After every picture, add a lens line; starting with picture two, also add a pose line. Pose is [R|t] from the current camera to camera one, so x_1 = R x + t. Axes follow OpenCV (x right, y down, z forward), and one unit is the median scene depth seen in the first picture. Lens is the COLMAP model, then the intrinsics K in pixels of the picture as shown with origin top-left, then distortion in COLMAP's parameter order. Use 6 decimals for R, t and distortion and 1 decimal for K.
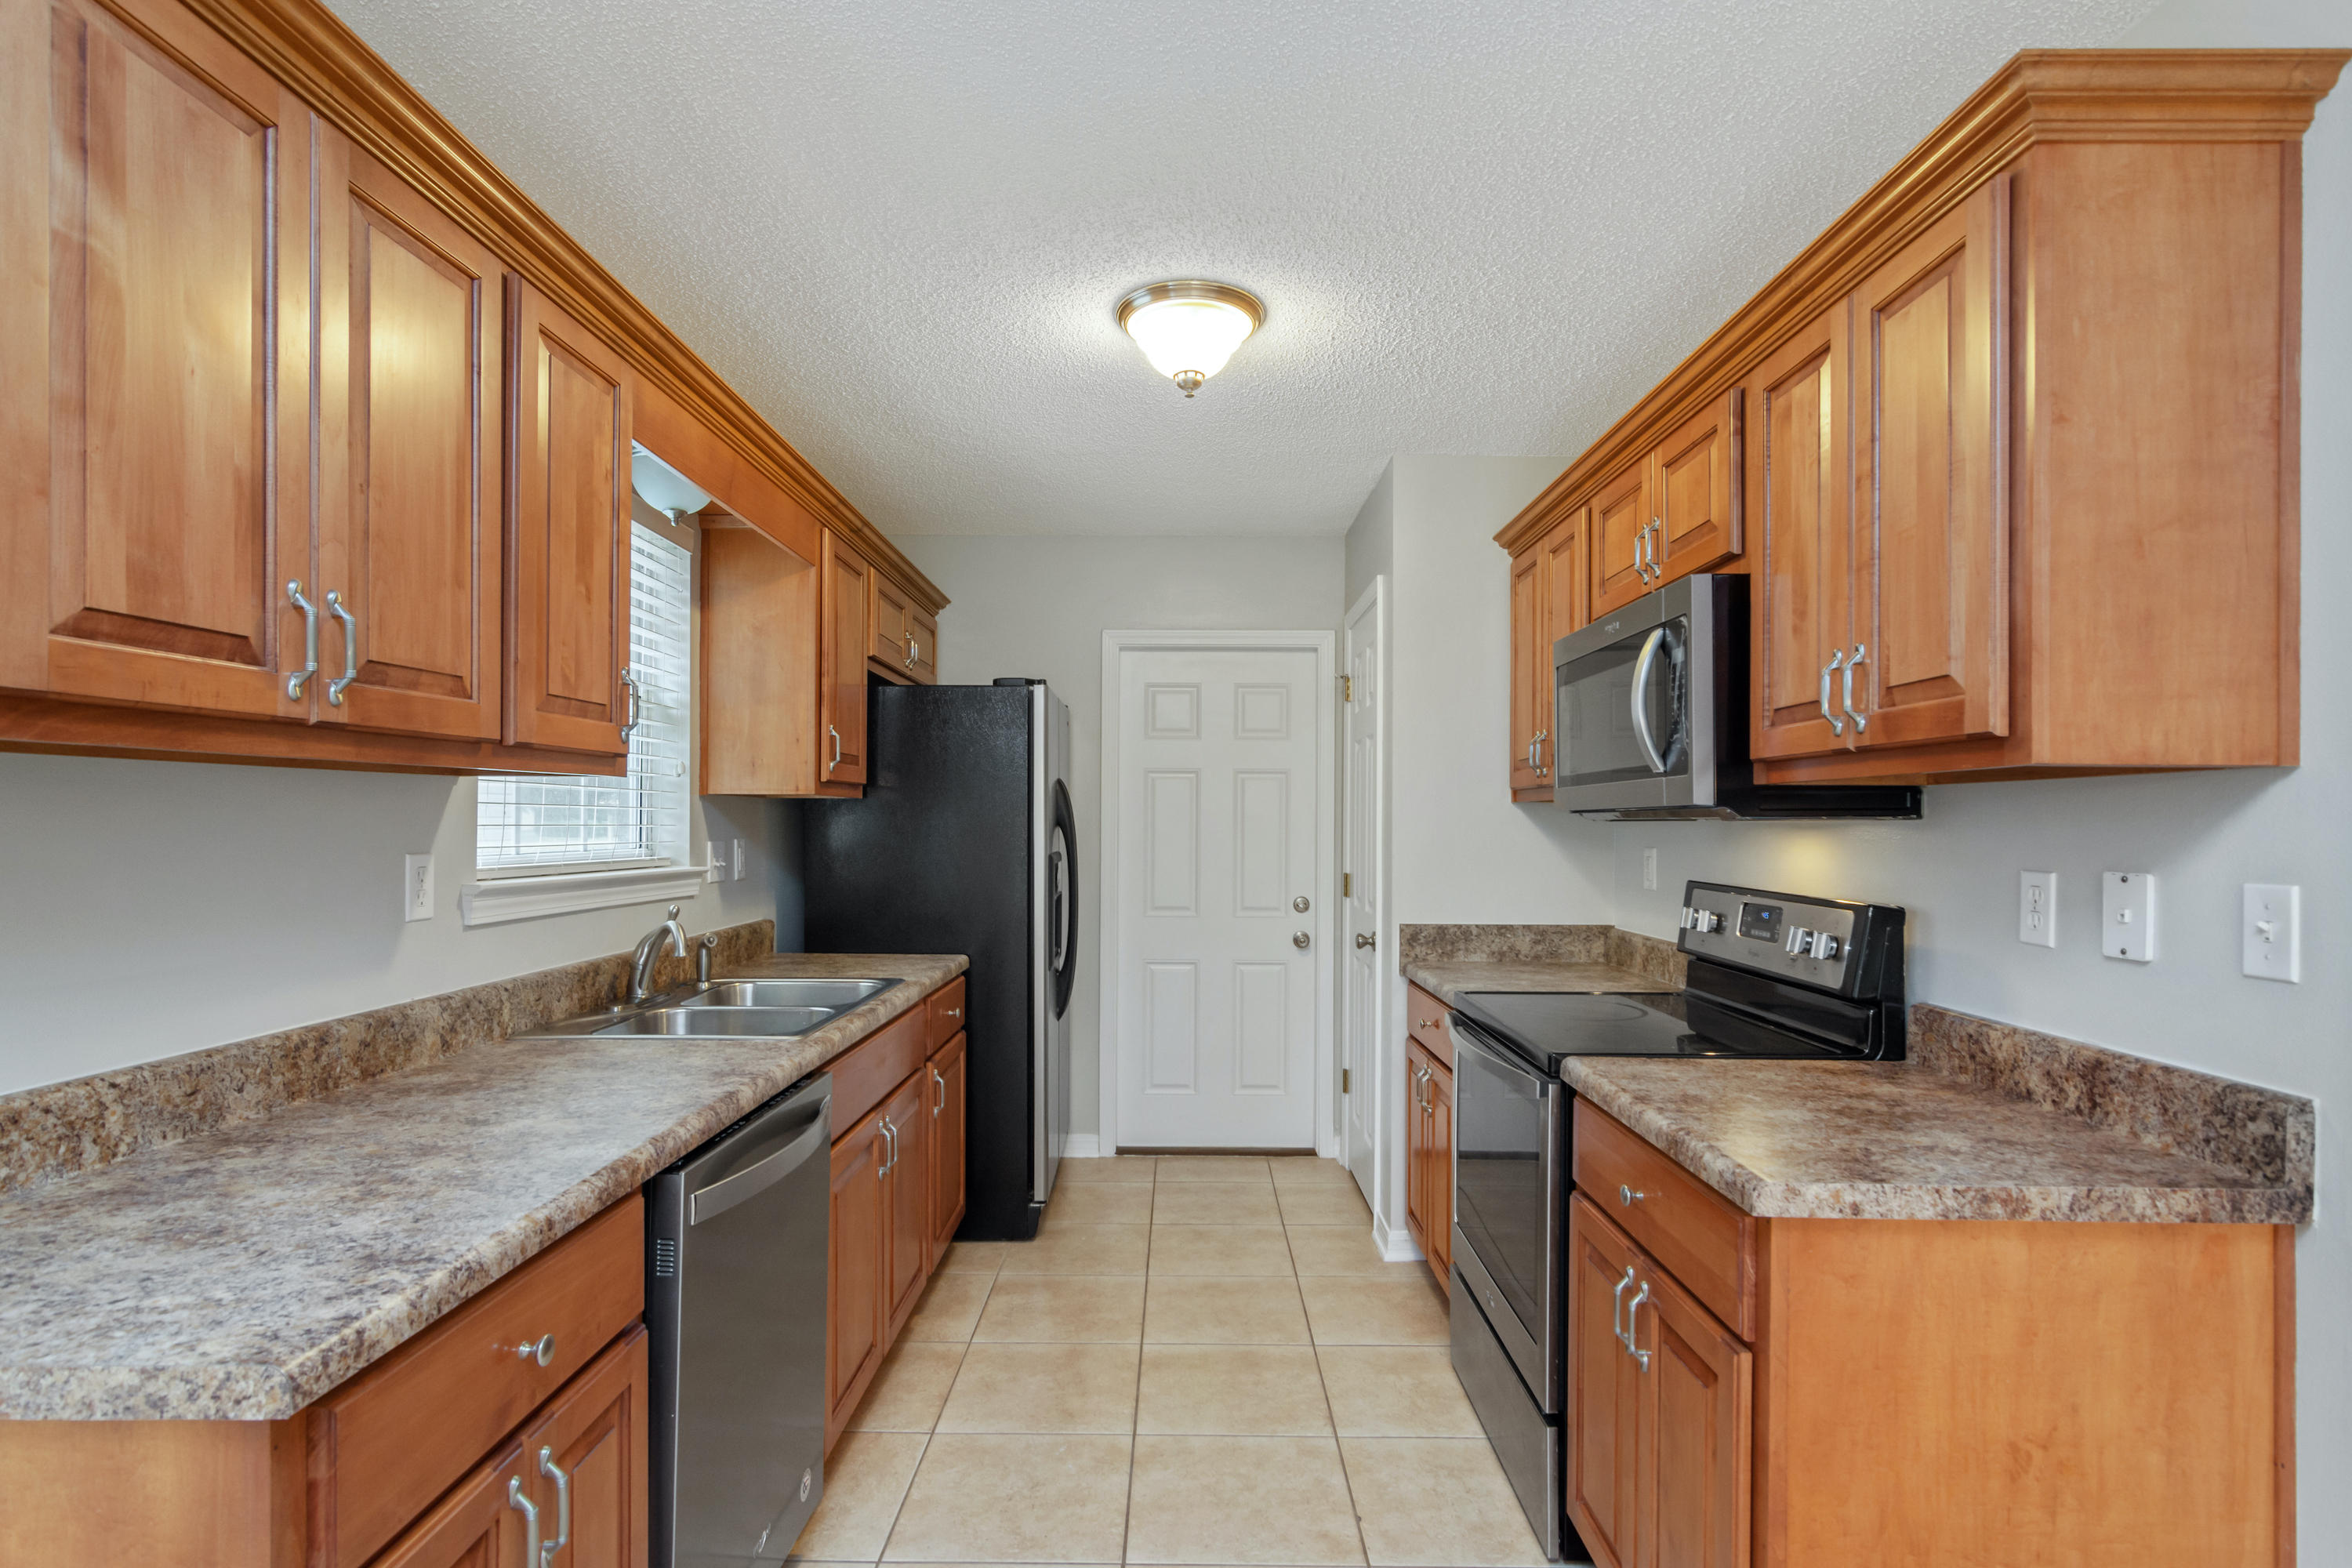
lens RADIAL K [[1161.1, 0, 1164.9], [0, 1161.1, 813.7], [0, 0, 1]] dist [0.003966, 0.000555]
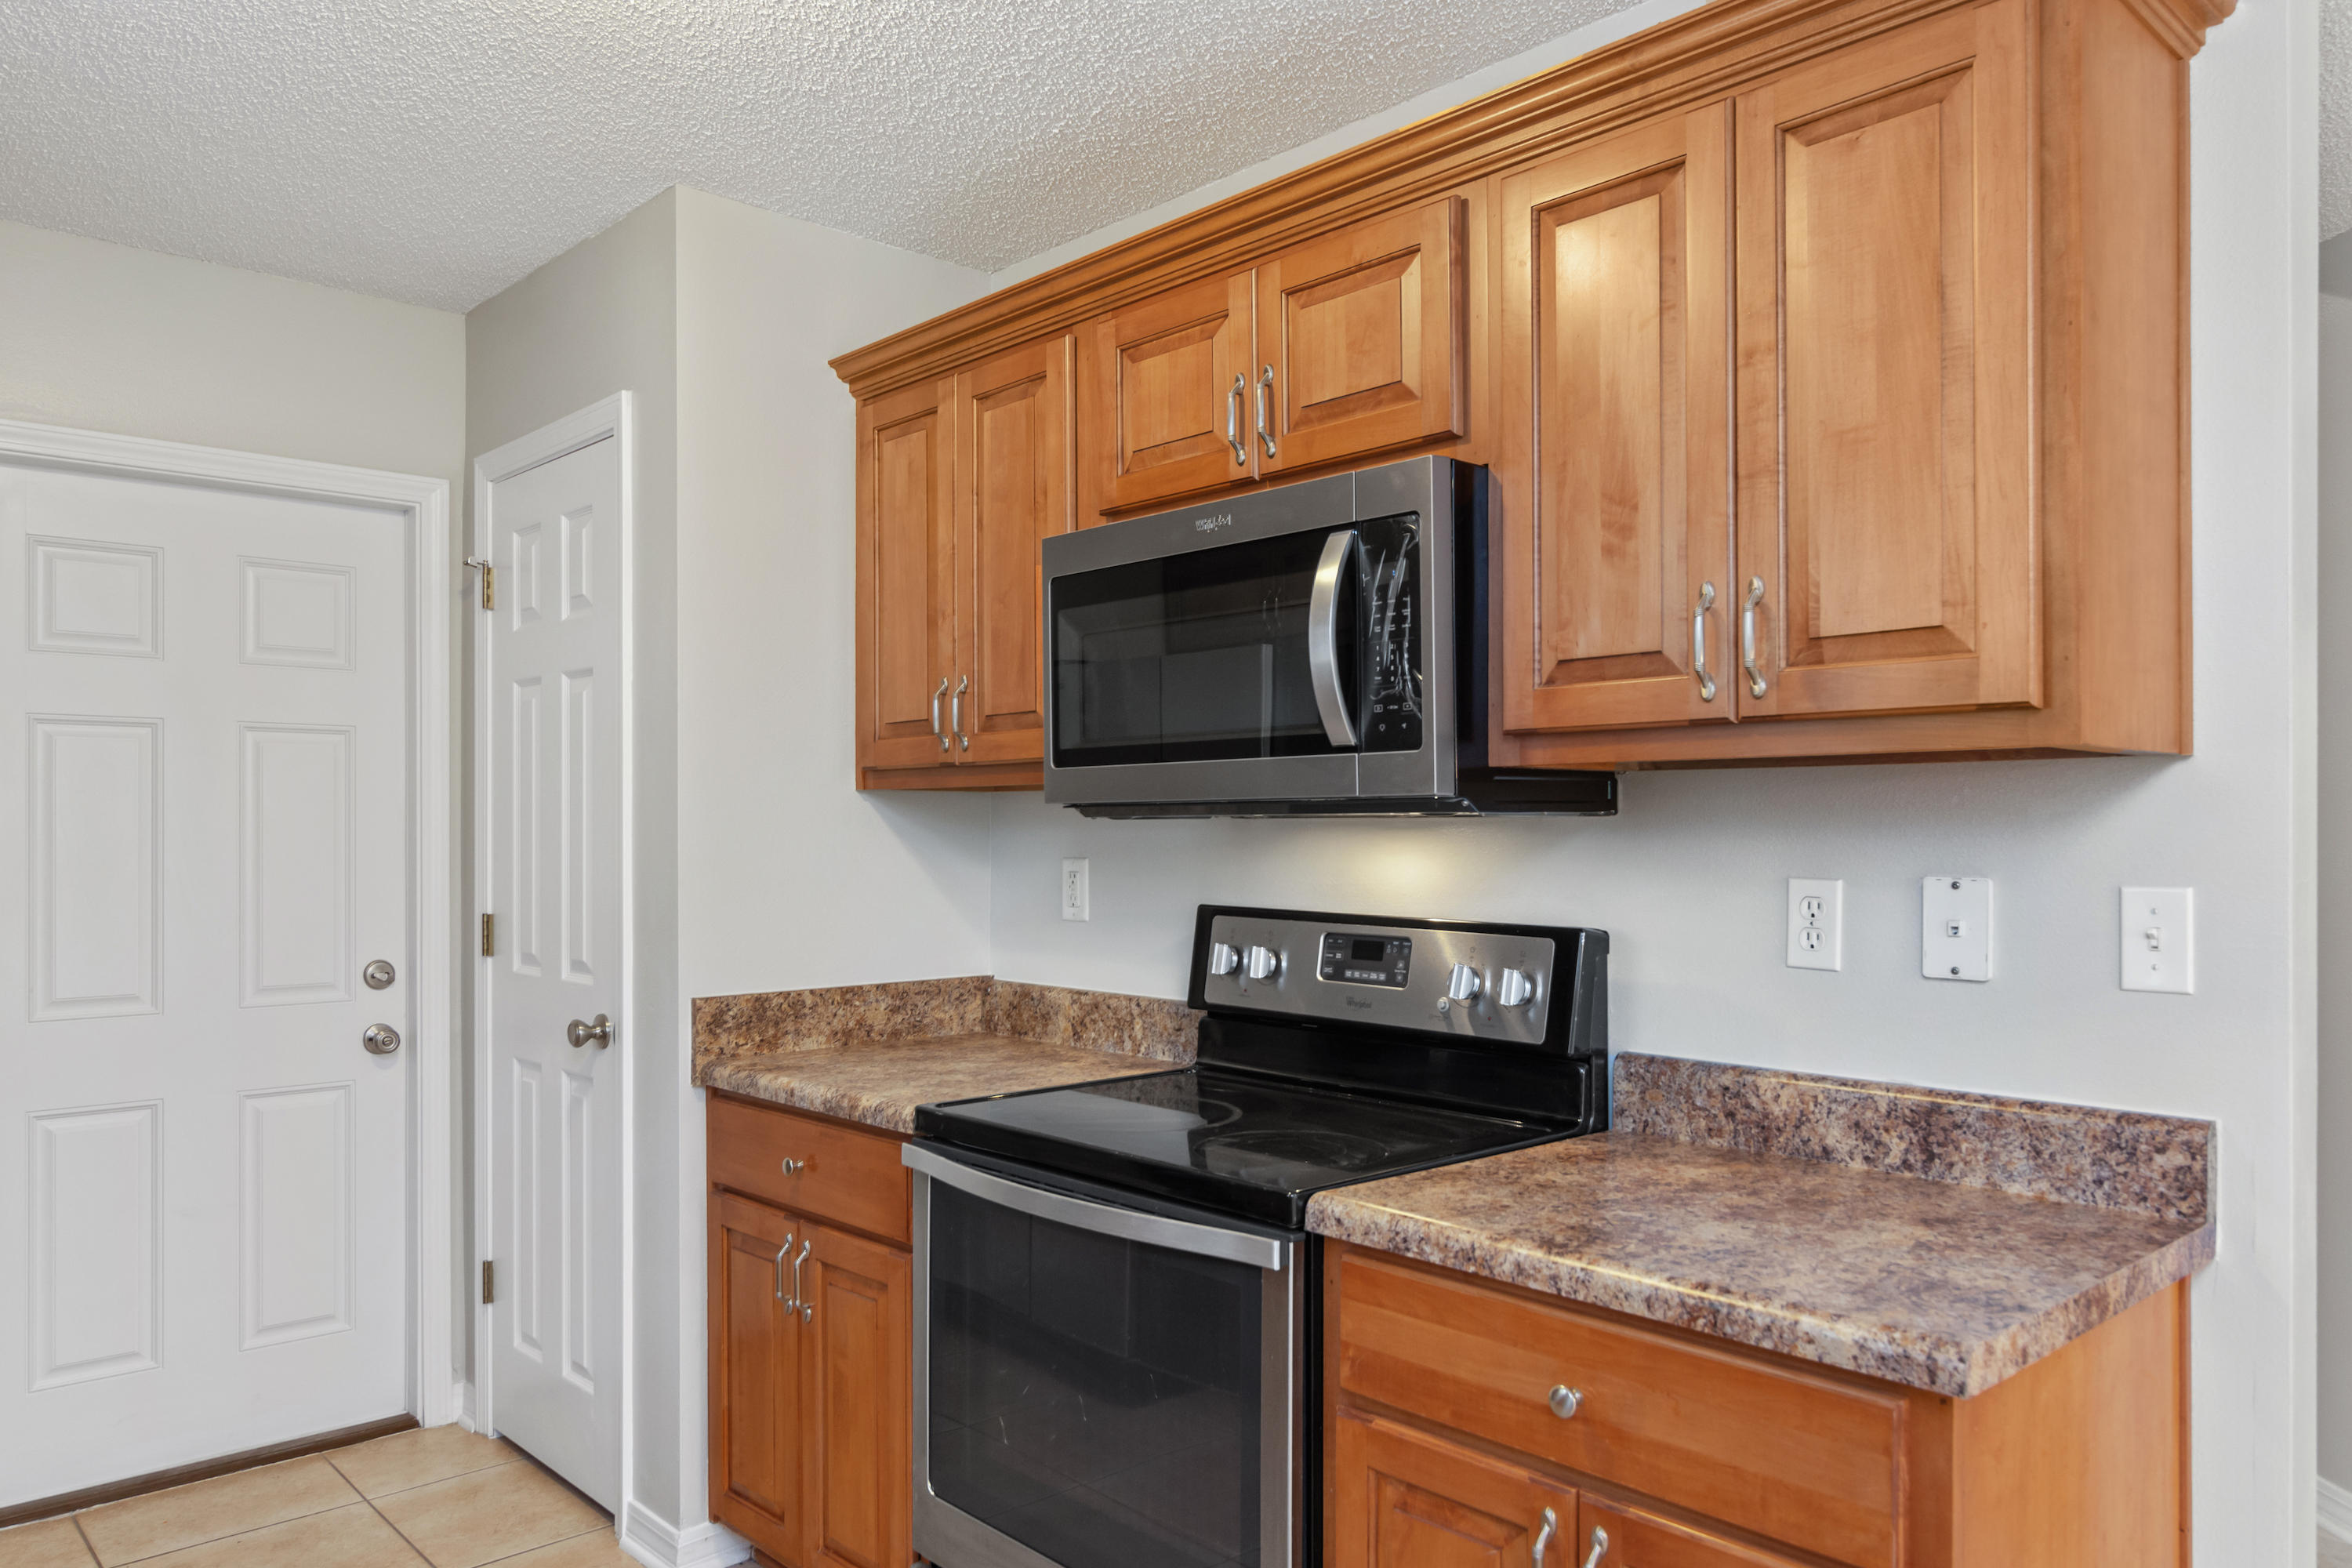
lens RADIAL K [[1631.5, 0, 1173.9], [0, 1631.5, 822.4], [0, 0, 1]] dist [-0.000078, 0.000854]
pose [[0.725309, -0.002552, 0.688418, -0.314575], [-0.001558, 0.999984, 0.005348, 0.004207], [-0.688421, -0.004952, 0.725294, 0.415213]]
